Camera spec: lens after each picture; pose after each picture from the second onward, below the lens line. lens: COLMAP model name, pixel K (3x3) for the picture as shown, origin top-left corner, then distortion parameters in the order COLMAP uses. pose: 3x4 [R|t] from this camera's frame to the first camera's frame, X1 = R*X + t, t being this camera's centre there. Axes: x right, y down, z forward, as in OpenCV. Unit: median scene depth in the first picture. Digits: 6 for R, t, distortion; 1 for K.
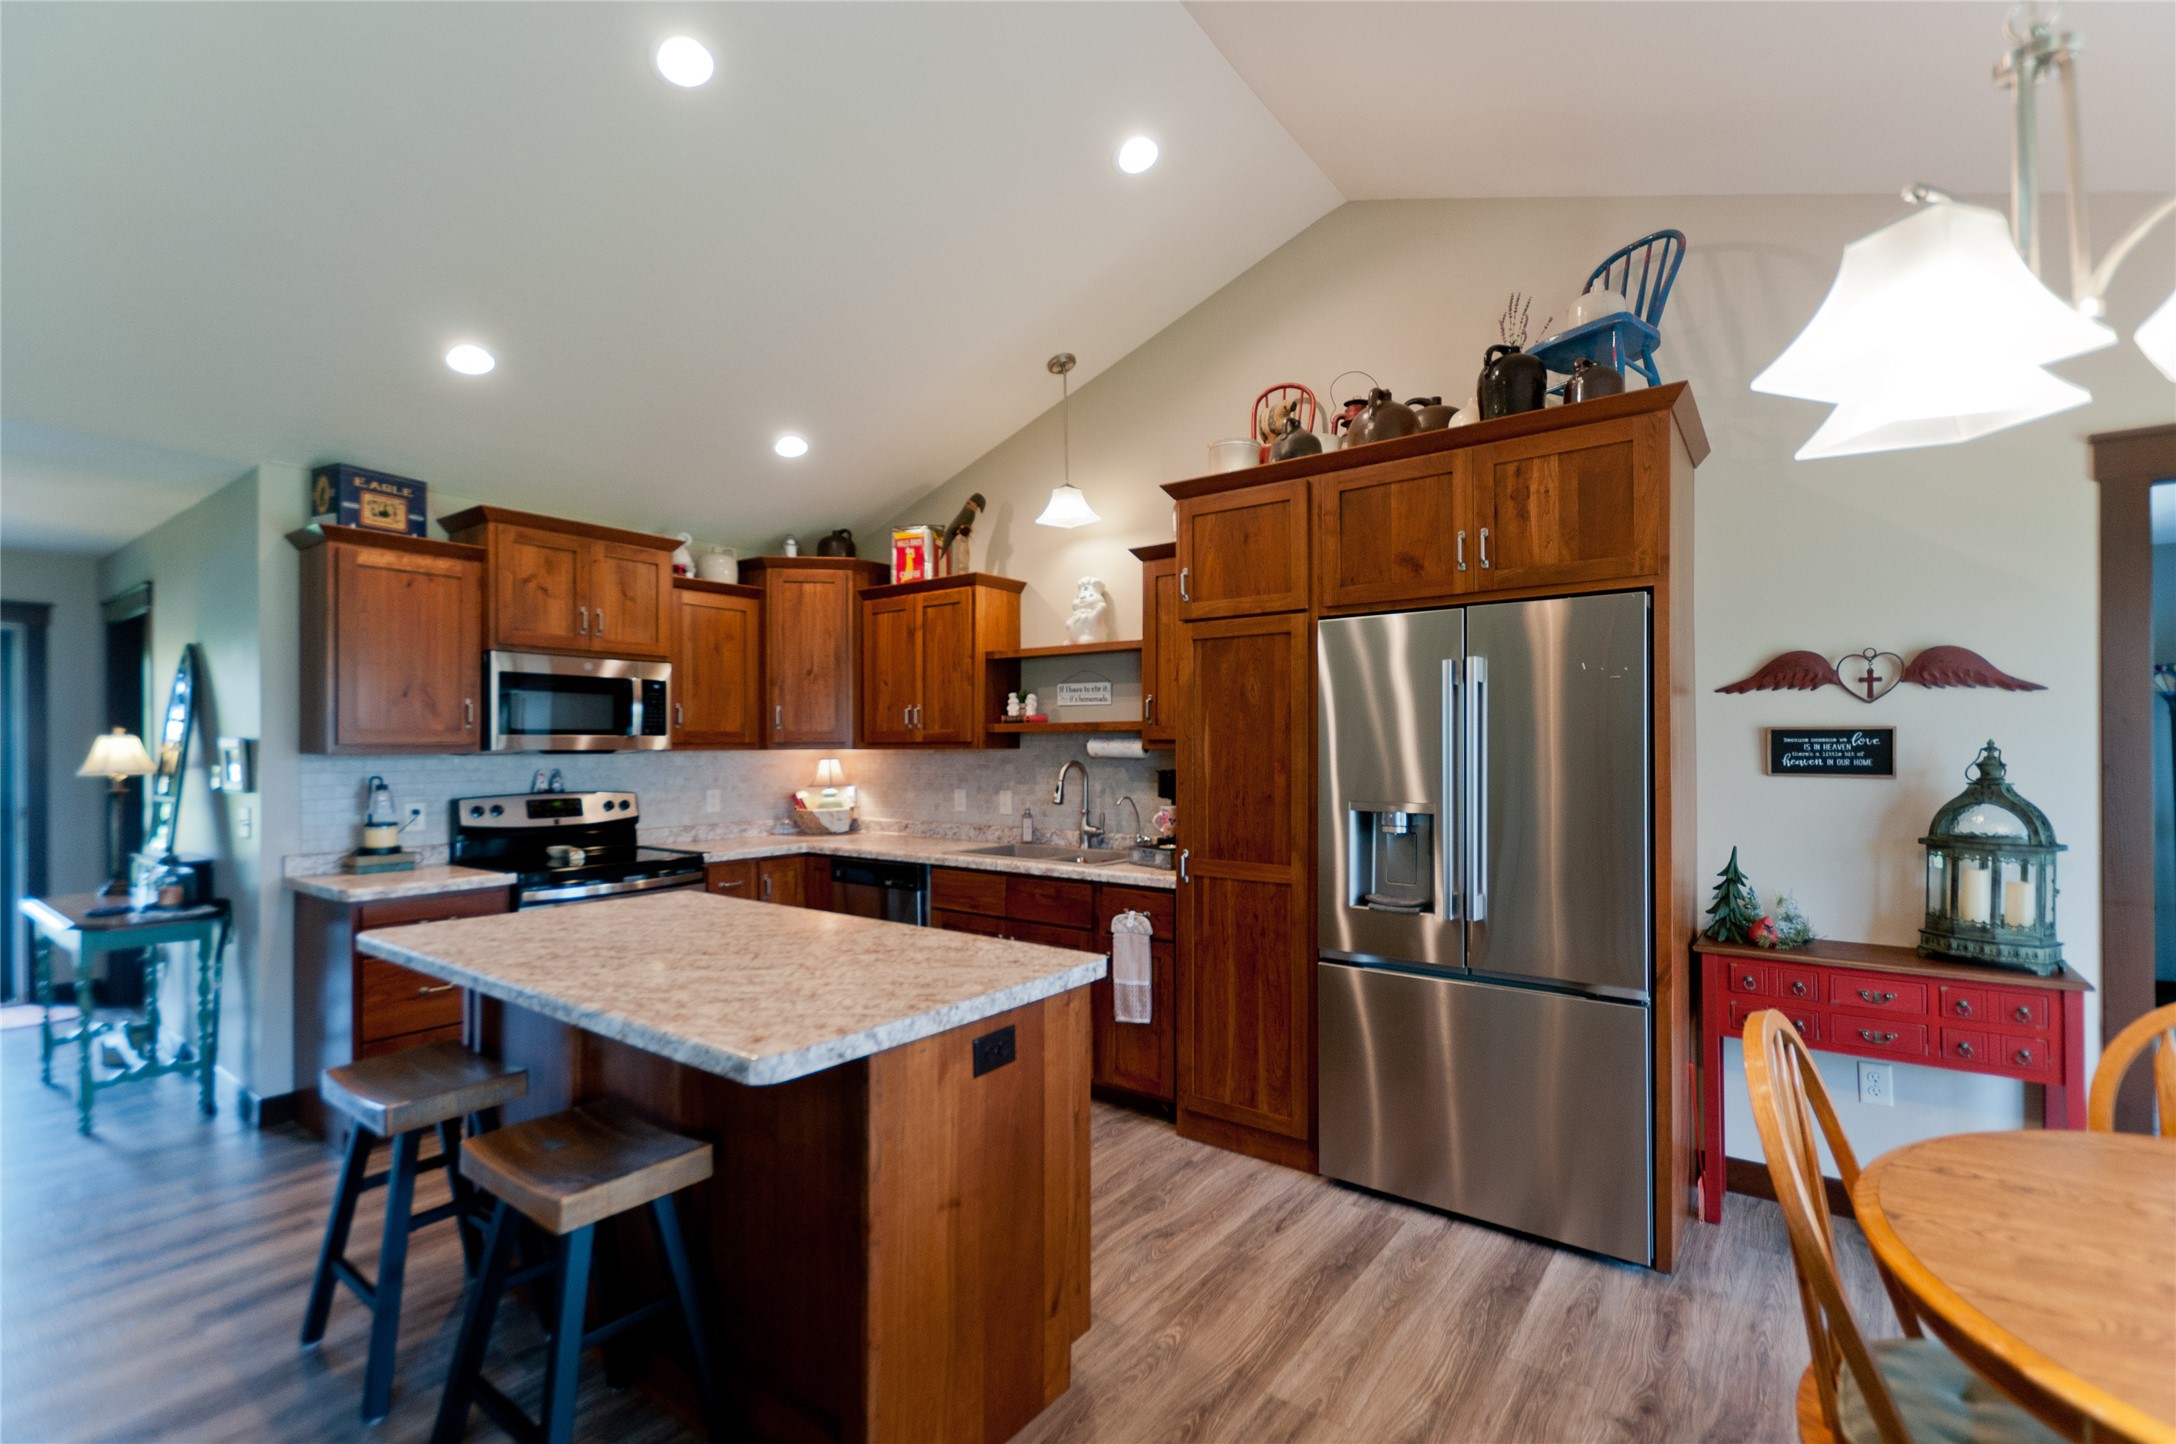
lens RADIAL K [[964.5, 0, 1092.8], [0, 964.5, 745.7], [0, 0, 1]] dist [0.018035, -0.007224]
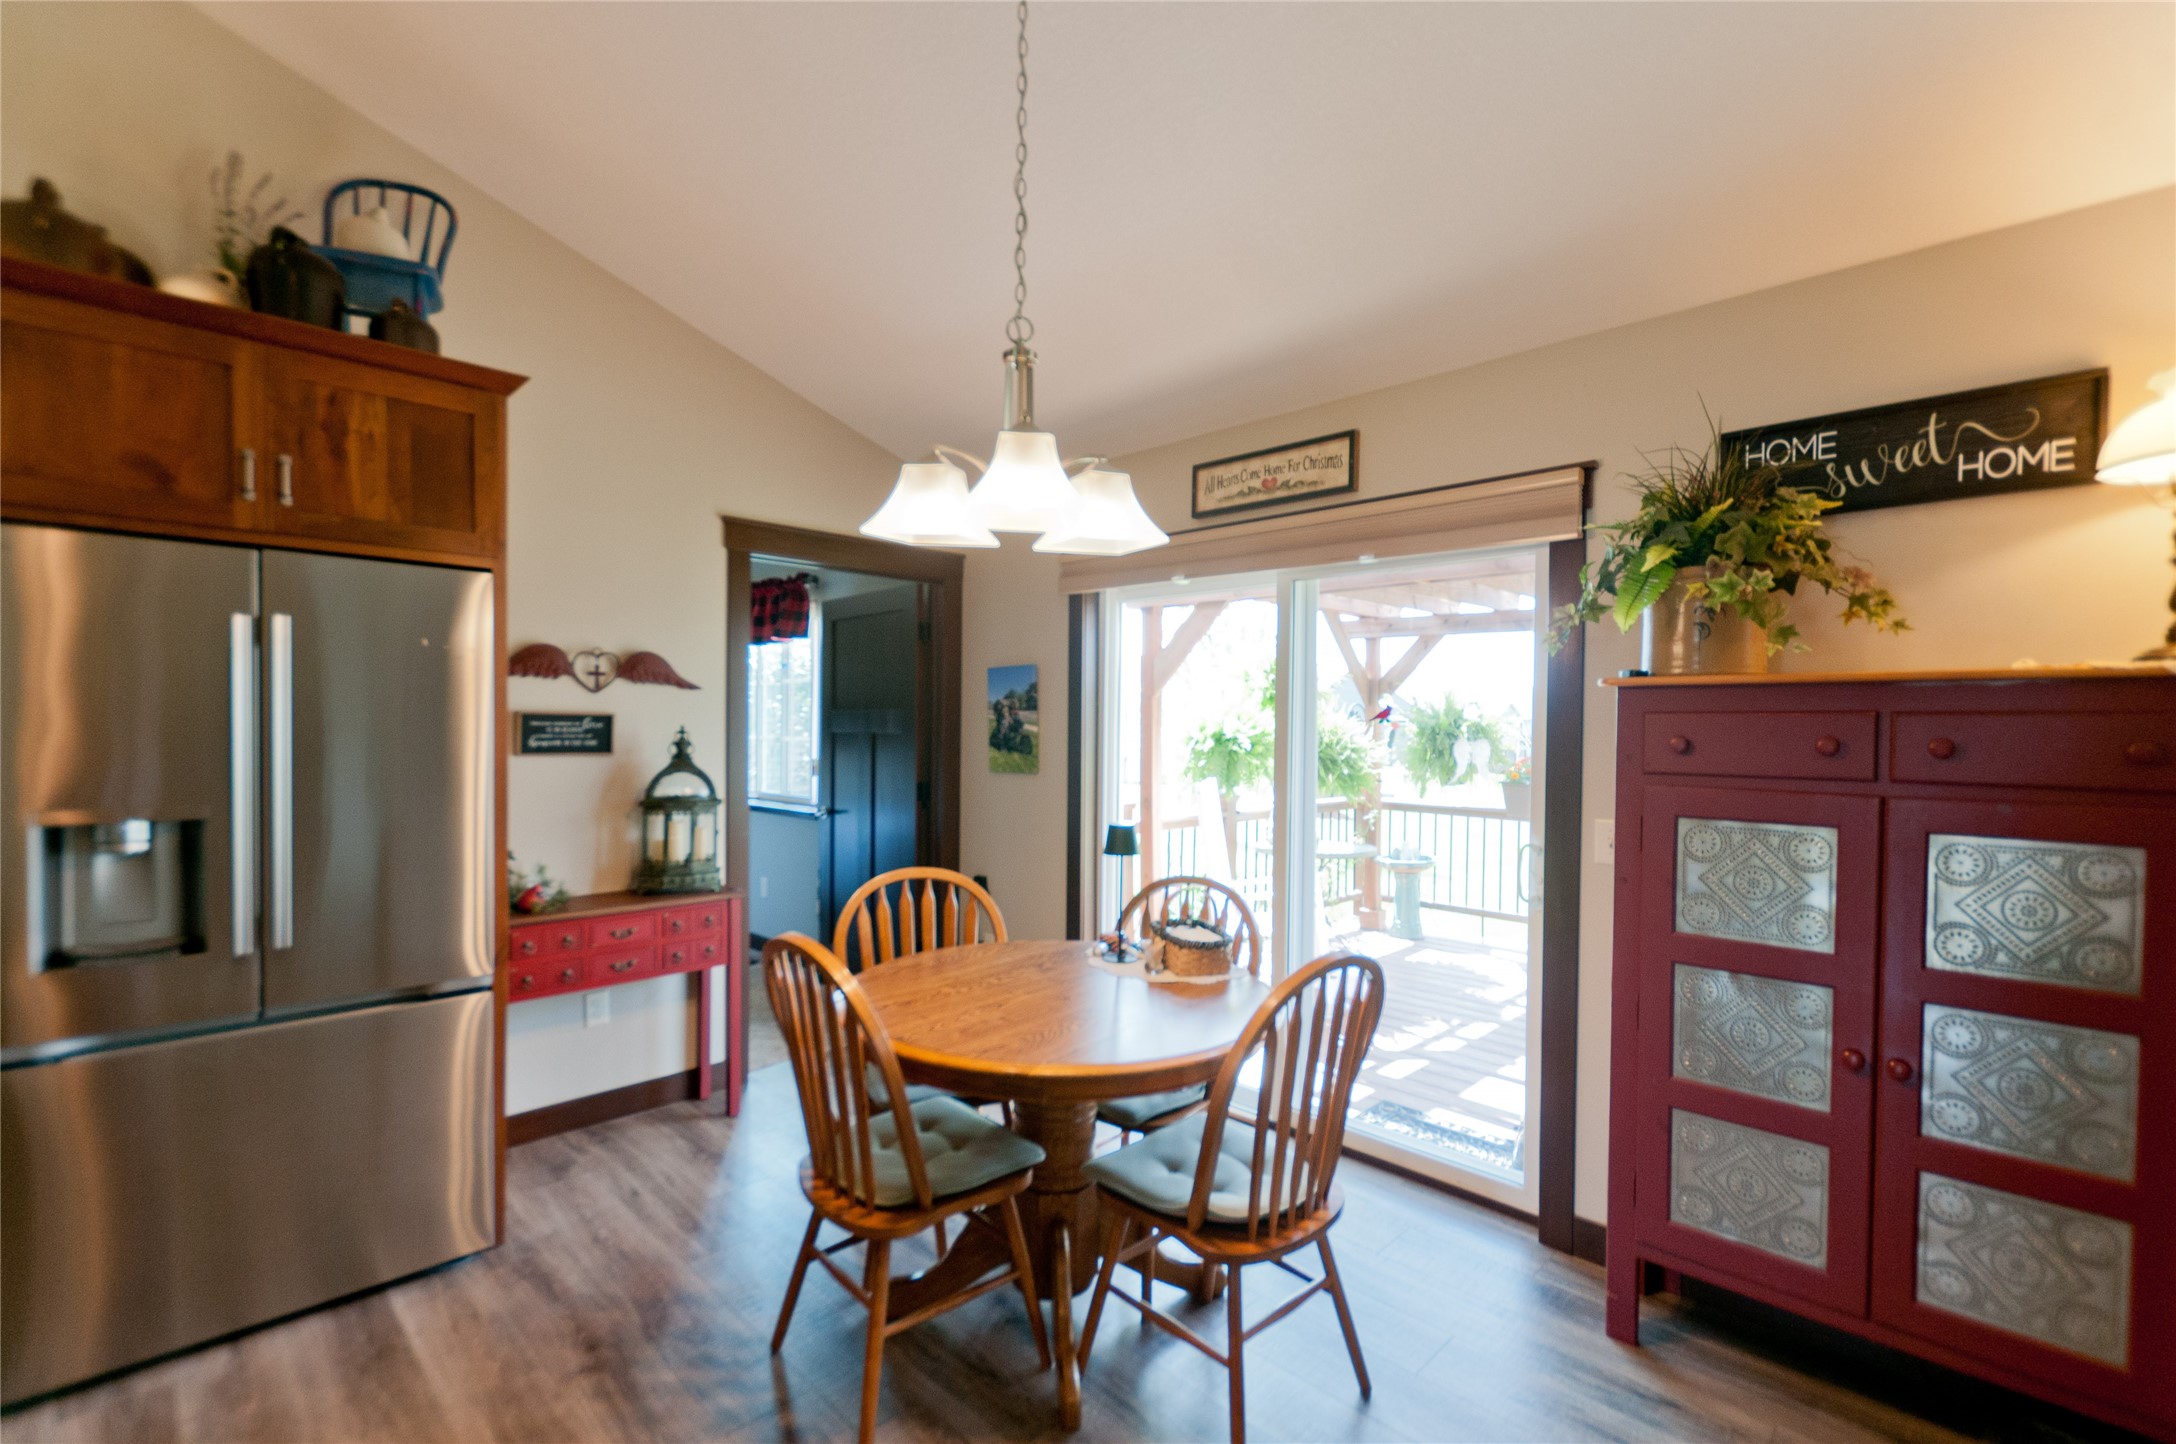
lens RADIAL K [[964.5, 0, 1092.8], [0, 964.5, 745.7], [0, 0, 1]] dist [0.018035, -0.007224]
pose [[0.143082, -0.014815, 0.989600, -0.226402], [-0.009561, 0.999821, 0.016351, -0.003583], [-0.989665, -0.011802, 0.142915, 0.170248]]
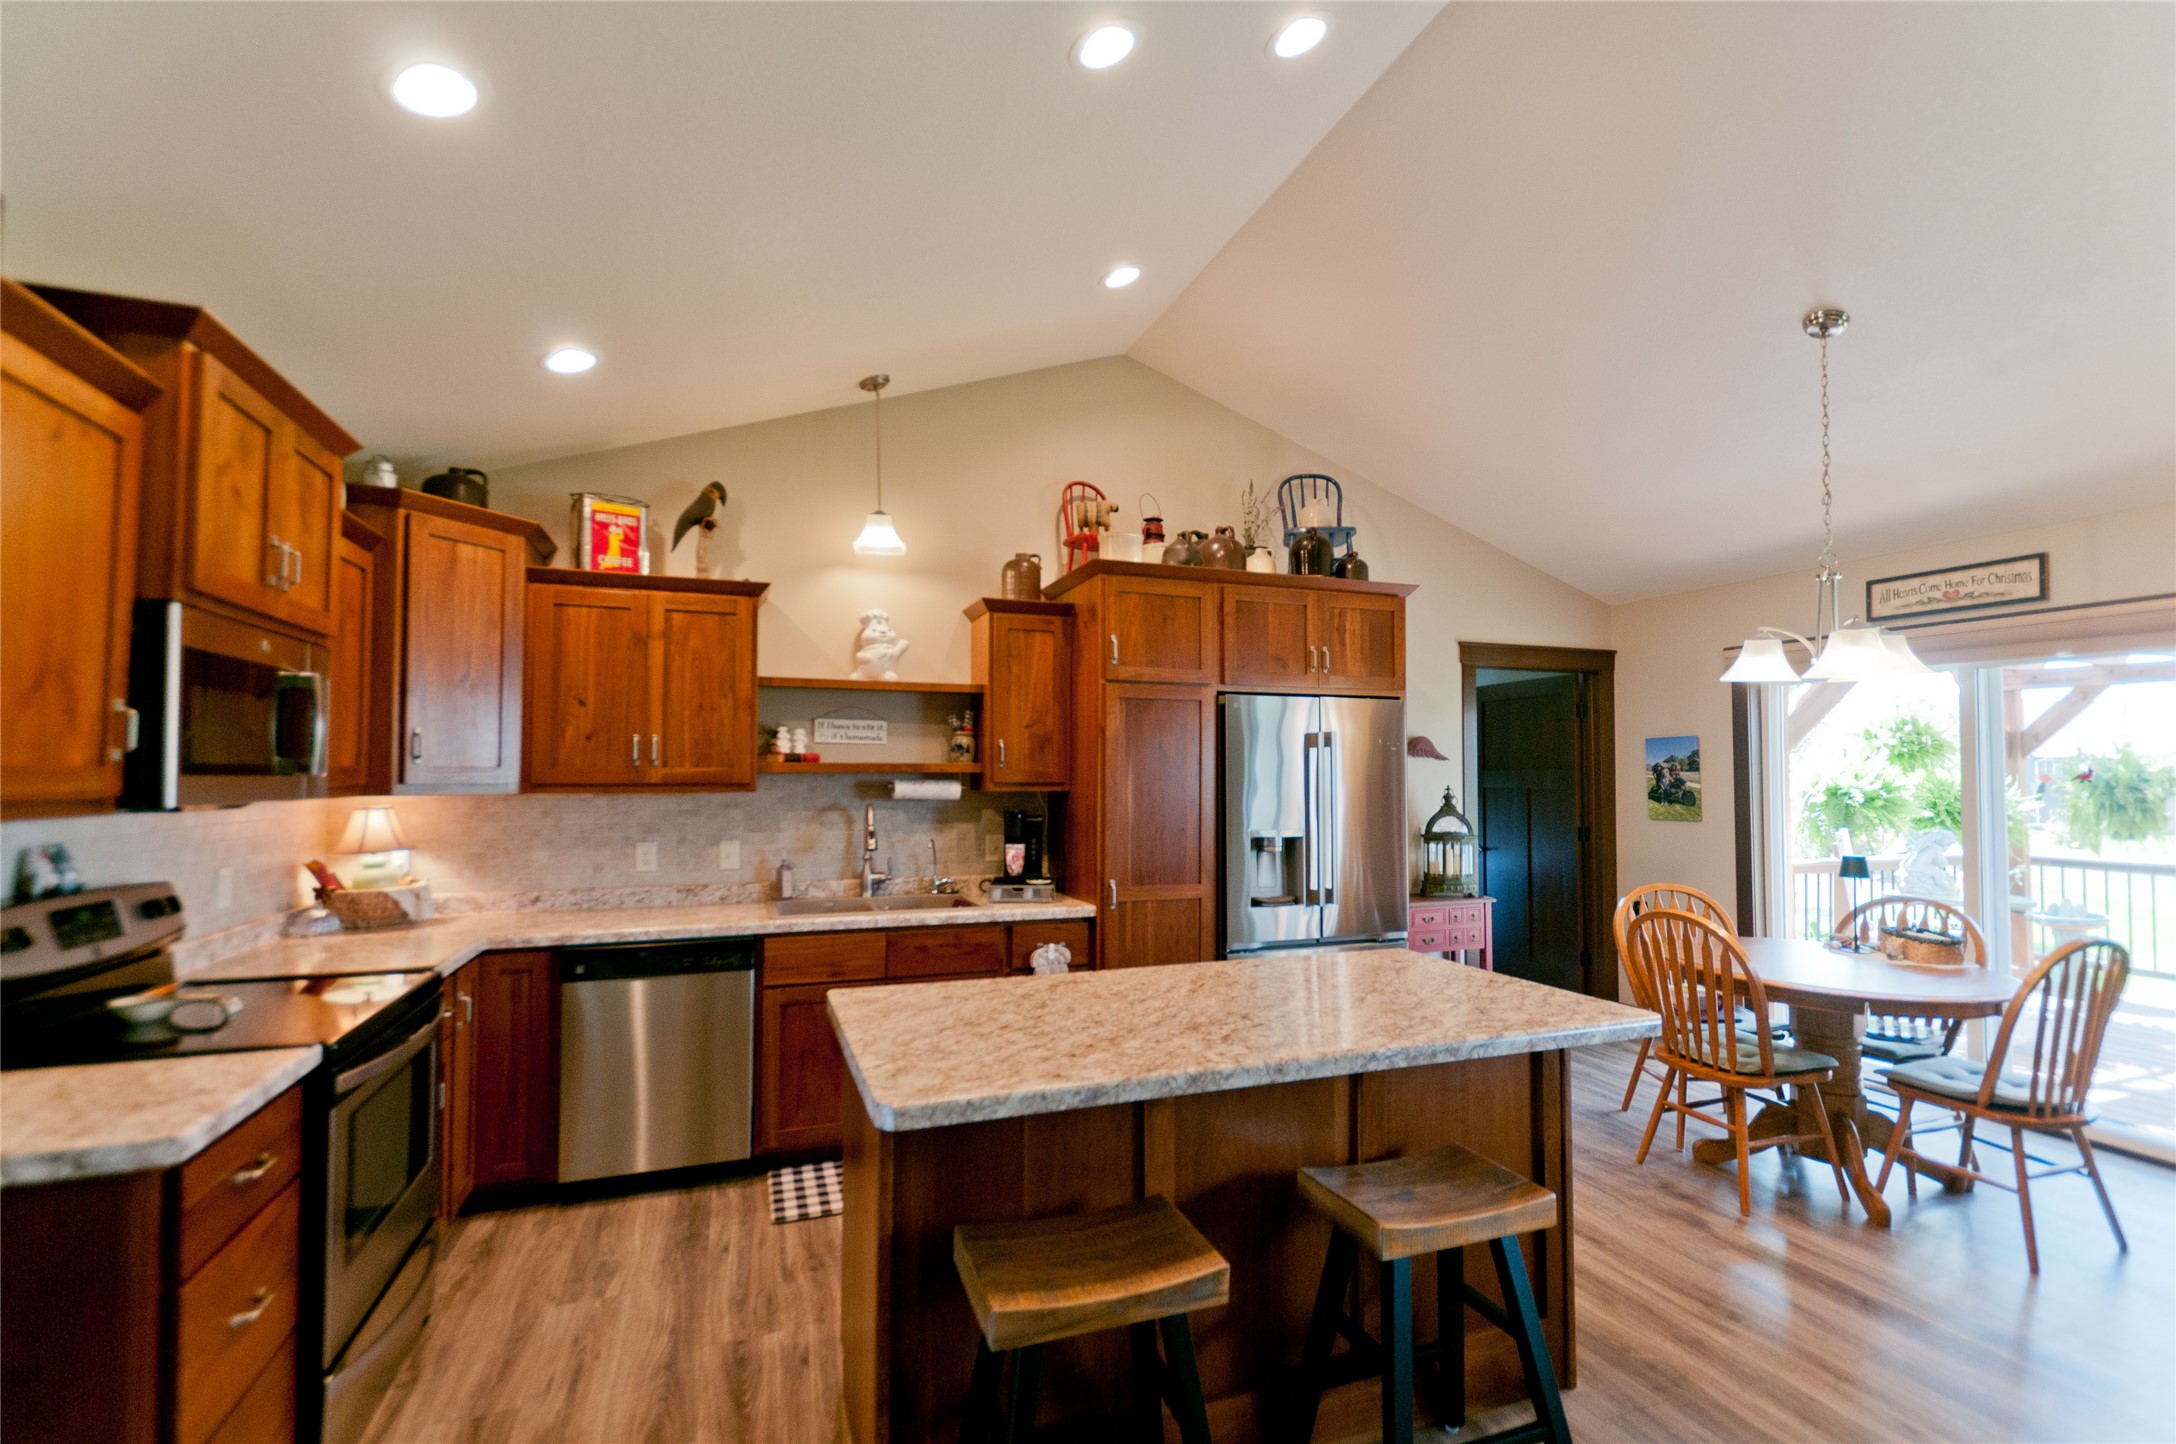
lens RADIAL K [[964.5, 0, 1092.8], [0, 964.5, 745.7], [0, 0, 1]] dist [0.018035, -0.007224]
pose [[0.543529, 0.029279, 0.838879, -0.817957], [-0.004406, 0.999477, -0.032030, -0.013664], [-0.839379, 0.013713, 0.543374, 0.365583]]
